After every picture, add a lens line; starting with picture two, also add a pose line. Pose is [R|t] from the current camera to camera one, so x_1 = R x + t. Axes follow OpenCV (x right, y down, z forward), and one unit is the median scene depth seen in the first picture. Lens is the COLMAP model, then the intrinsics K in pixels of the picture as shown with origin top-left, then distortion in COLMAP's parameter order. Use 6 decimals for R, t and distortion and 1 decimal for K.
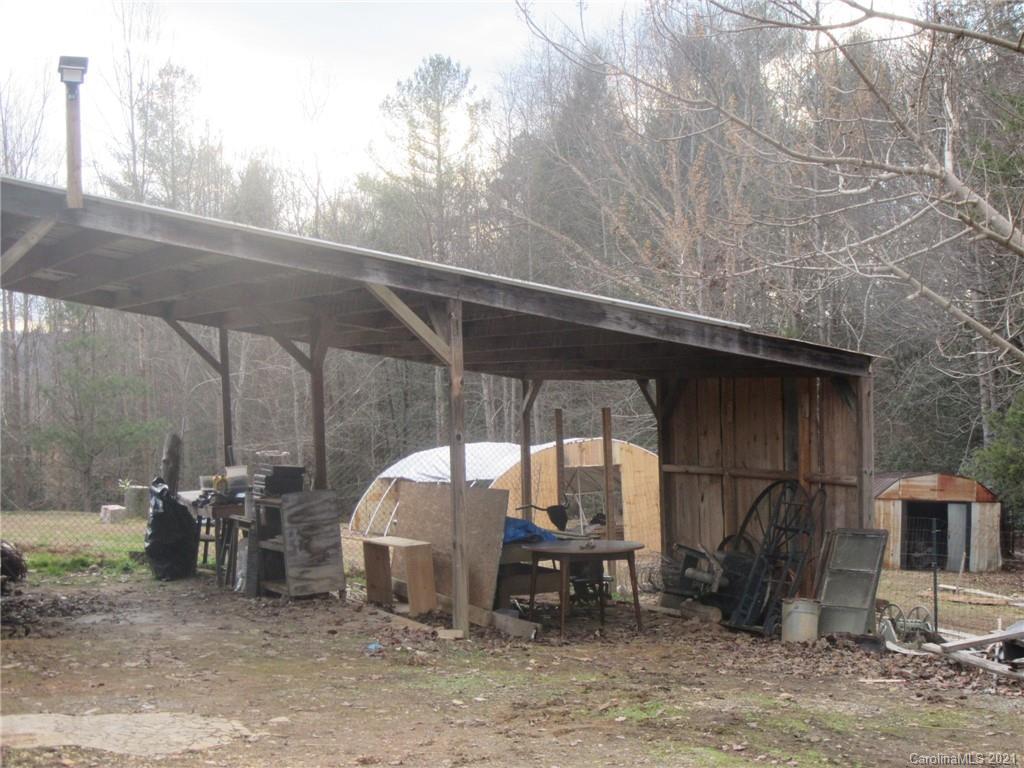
lens RADIAL K [[1721.0, 0, 512.4], [0, 1721.0, 384.5], [0, 0, 1]] dist [-0.026223, 0.000000]
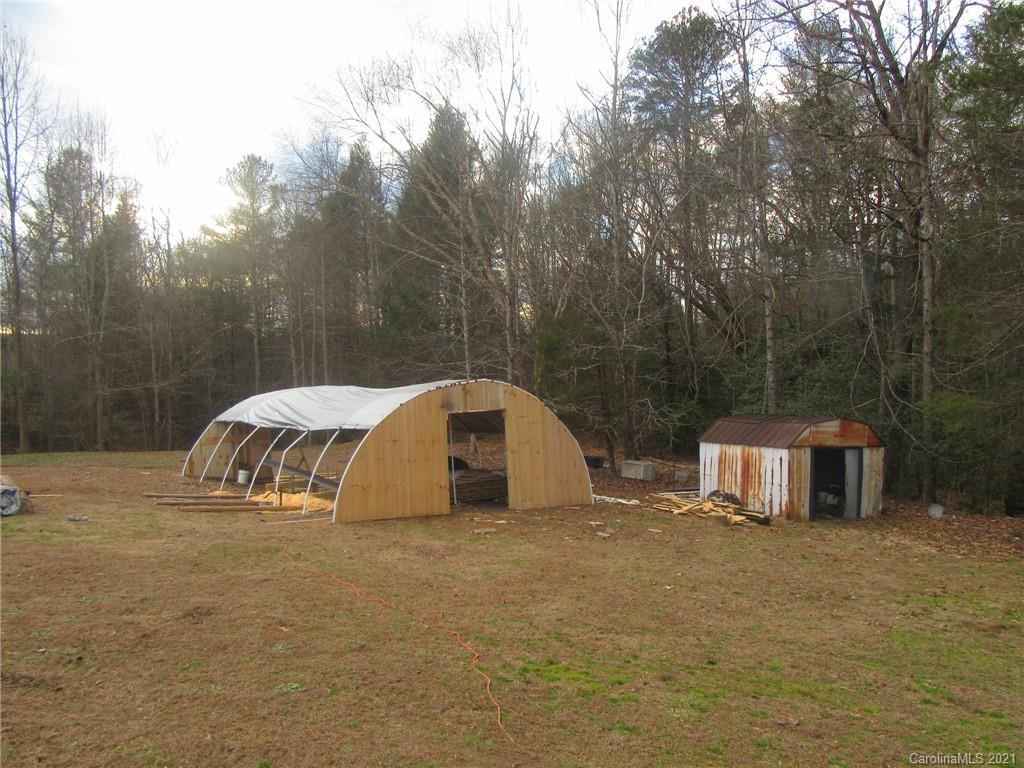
lens RADIAL K [[752.1, 0, 509.9], [0, 752.1, 389.4], [0, 0, 1]] dist [-0.006684, -0.001837]
pose [[0.955917, 0.003382, 0.293618, -0.048938], [-0.012668, 0.999478, 0.029730, 0.024182], [-0.293364, -0.032139, 0.955460, 0.621938]]
